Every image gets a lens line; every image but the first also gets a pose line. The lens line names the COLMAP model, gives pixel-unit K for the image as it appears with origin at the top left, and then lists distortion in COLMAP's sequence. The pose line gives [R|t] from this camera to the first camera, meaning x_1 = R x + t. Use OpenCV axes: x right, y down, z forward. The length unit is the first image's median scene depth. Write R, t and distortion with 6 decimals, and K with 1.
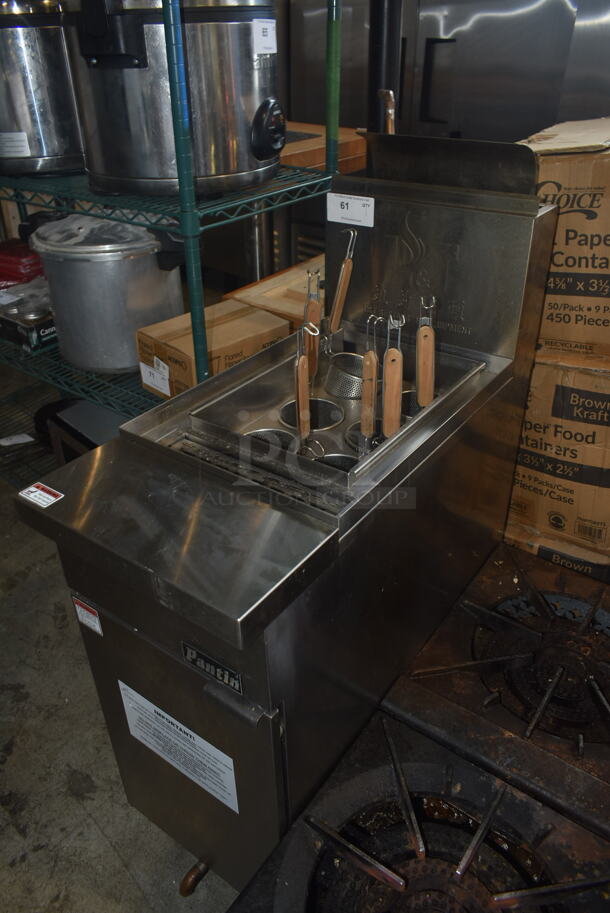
lens RADIAL K [[698.1, 0, 305.2], [0, 698.1, 456.4], [0, 0, 1]] dist [-0.025331, 0.015905]
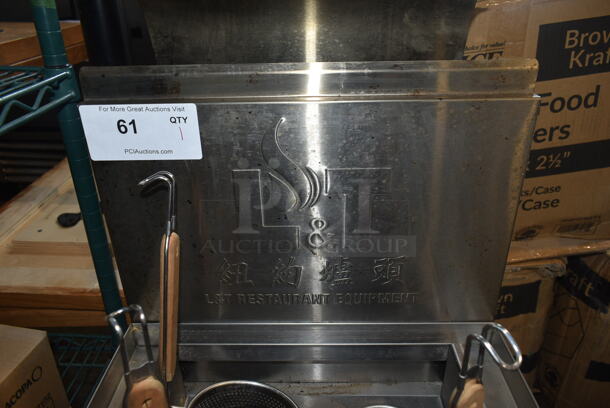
lens RADIAL K [[466.4, 0, 305.0], [0, 466.4, 203.4], [0, 0, 1]] dist [-0.025331, 0.015905]
pose [[0.821069, -0.250849, 0.512758, -0.019488], [0.299152, 0.954127, -0.012253, -0.273949], [-0.486162, 0.163453, 0.858446, 0.687122]]
